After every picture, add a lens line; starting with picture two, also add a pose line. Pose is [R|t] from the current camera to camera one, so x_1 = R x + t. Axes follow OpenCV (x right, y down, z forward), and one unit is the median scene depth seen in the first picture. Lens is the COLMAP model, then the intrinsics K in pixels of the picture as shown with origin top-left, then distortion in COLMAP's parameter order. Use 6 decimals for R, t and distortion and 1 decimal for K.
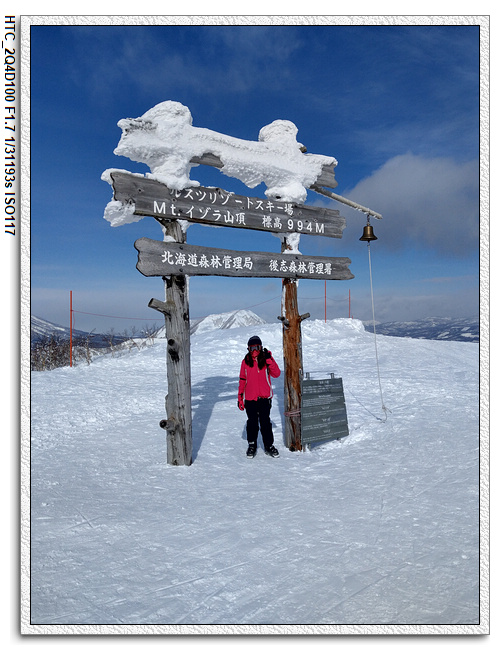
lens RADIAL K [[491.8, 0, 255.7], [0, 491.8, 330.5], [0, 0, 1]] dist [0.069936, -0.097443]
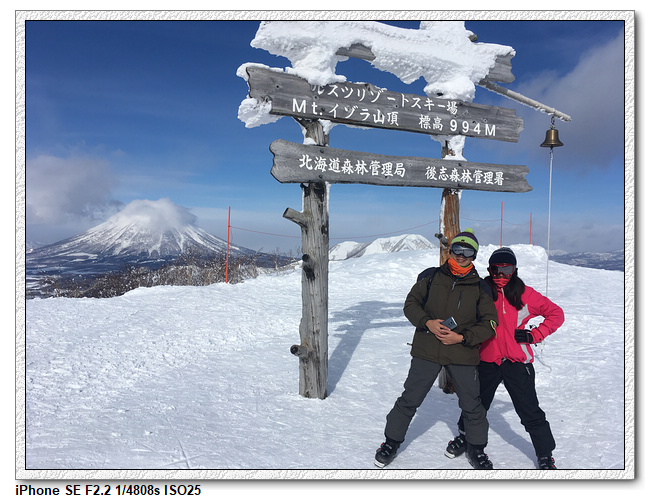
lens RADIAL K [[502.4, 0, 324.6], [0, 502.4, 249.1], [0, 0, 1]] dist [0.052851, -0.062664]
pose [[0.979449, 0.033136, -0.198950, 0.032395], [-0.035312, 0.999349, -0.007399, 0.011678], [0.198575, 0.014272, 0.979982, 0.104473]]
